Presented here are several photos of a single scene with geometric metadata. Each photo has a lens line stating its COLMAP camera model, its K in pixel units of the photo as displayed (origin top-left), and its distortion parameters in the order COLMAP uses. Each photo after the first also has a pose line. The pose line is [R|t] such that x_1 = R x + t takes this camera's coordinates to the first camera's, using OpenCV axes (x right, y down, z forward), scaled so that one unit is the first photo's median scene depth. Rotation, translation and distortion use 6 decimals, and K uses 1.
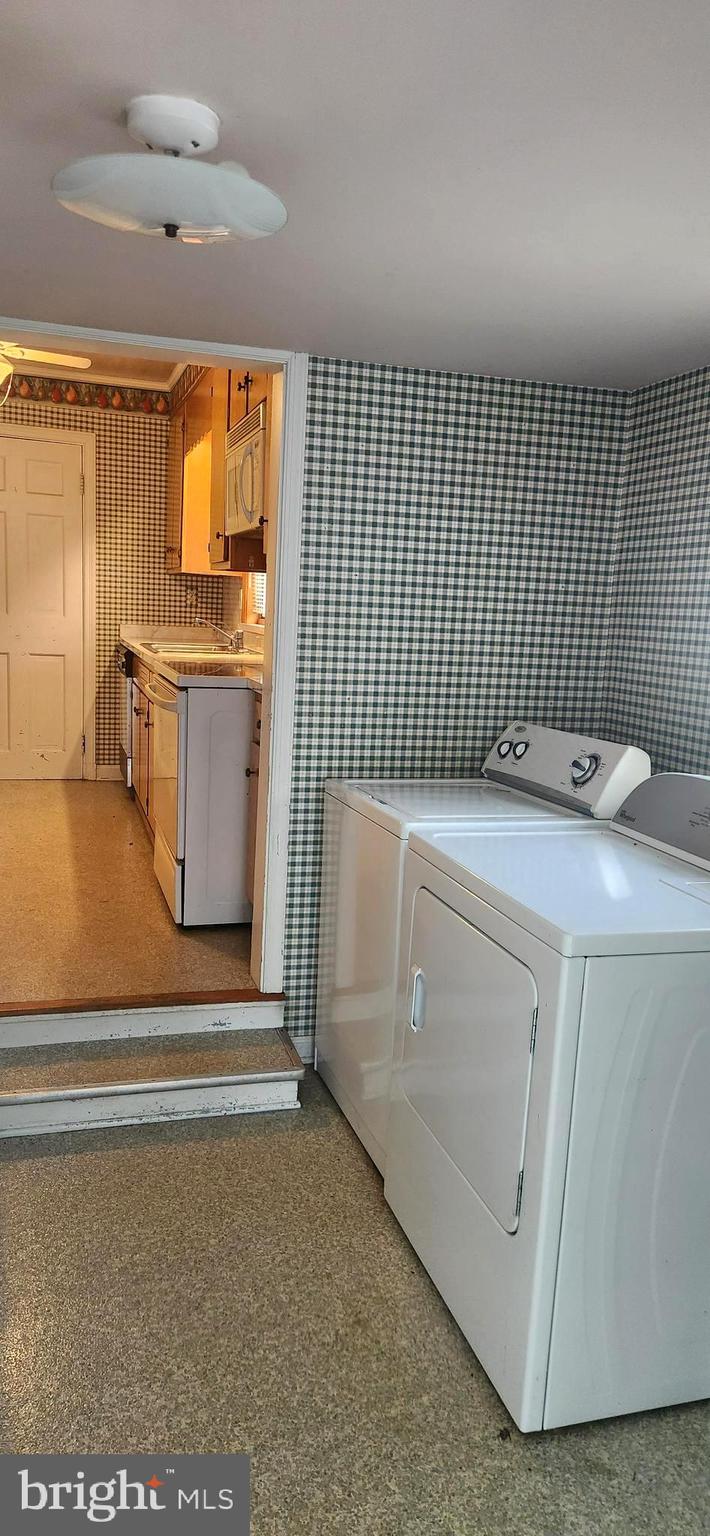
lens RADIAL K [[1057.9, 0, 345.9], [0, 1057.9, 793.9], [0, 0, 1]] dist [0.056937, -0.043907]
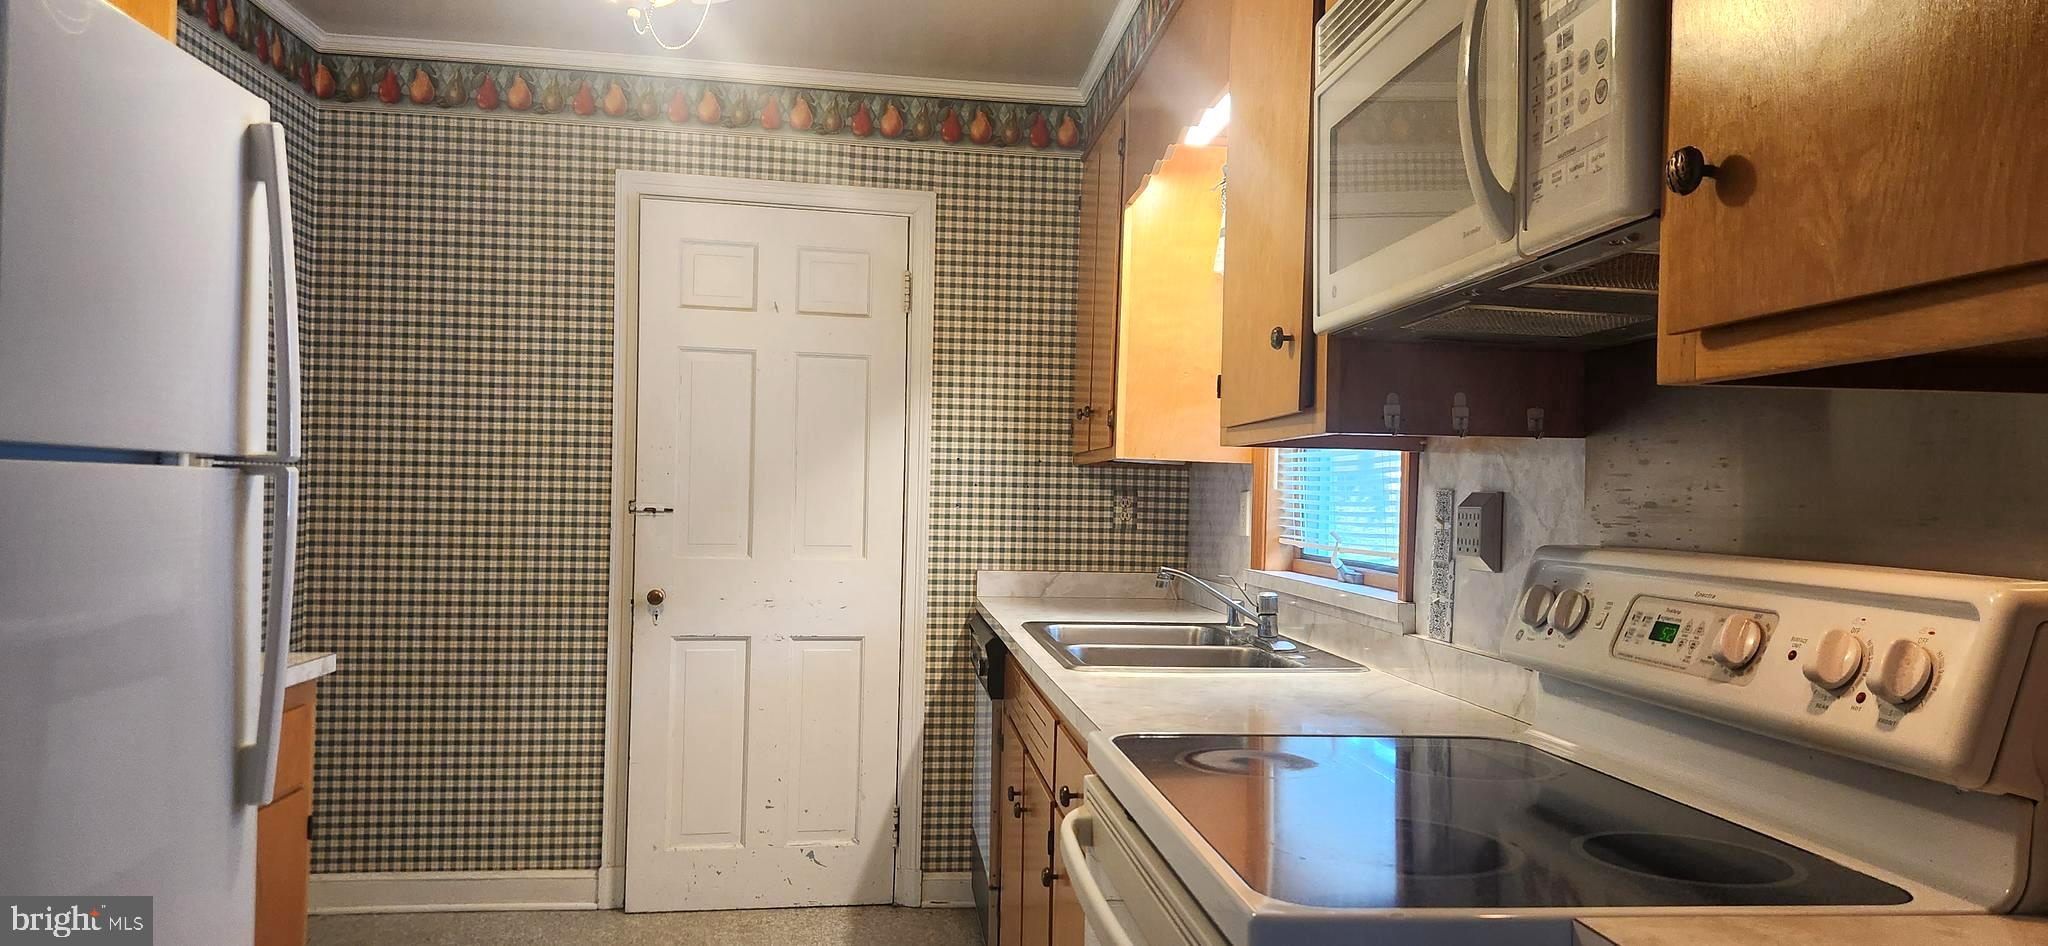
lens RADIAL K [[1410.6, 0, 1029.6], [0, 1410.6, 477.0], [0, 0, 1]] dist [0.056937, -0.043907]
pose [[0.985281, -0.025813, -0.168984, -0.083998], [-0.007632, 0.980906, -0.194335, -0.080665], [0.170774, 0.192764, 0.966270, 0.396297]]
